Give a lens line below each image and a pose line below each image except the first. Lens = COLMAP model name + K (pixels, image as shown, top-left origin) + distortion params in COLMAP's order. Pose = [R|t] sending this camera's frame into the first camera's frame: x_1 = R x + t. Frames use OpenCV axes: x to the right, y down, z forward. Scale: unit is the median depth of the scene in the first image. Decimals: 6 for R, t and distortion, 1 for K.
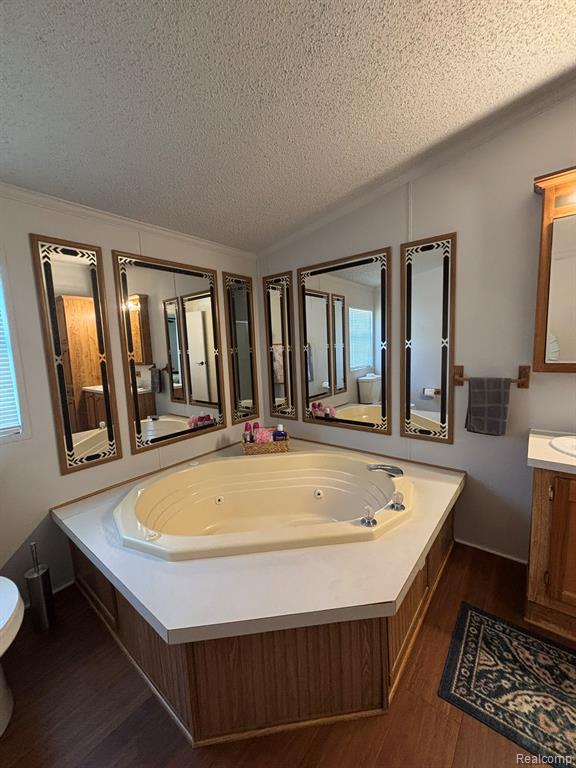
lens RADIAL K [[309.4, 0, 287.1], [0, 309.4, 383.9], [0, 0, 1]] dist [0.002250, -0.000535]
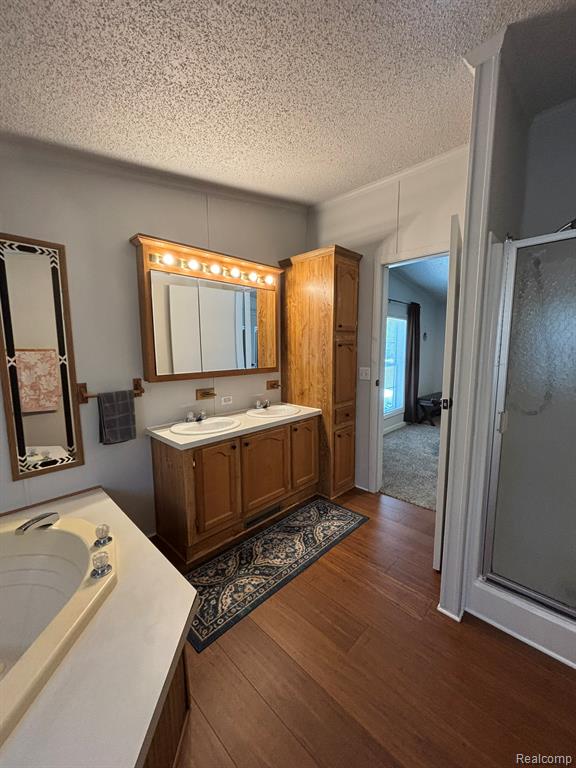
lens RADIAL K [[309.4, 0, 288.6], [0, 309.4, 384.3], [0, 0, 1]] dist [0.002250, -0.000535]
pose [[0.094756, -0.082240, 0.992098, -0.383346], [0.120947, 0.990150, 0.070527, -0.048482], [-0.988126, 0.113308, 0.103769, 0.266129]]
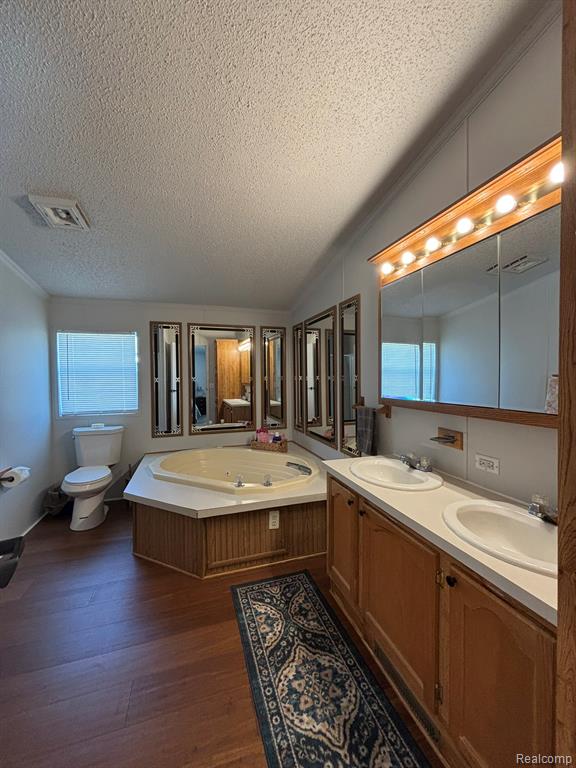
lens RADIAL K [[309.4, 0, 288.5], [0, 309.4, 384.4], [0, 0, 1]] dist [0.002250, -0.000535]
pose [[0.836897, 0.045130, -0.545496, 1.046123], [-0.088675, 0.994609, -0.053760, -0.016621], [0.540129, 0.093363, 0.836387, -0.217681]]
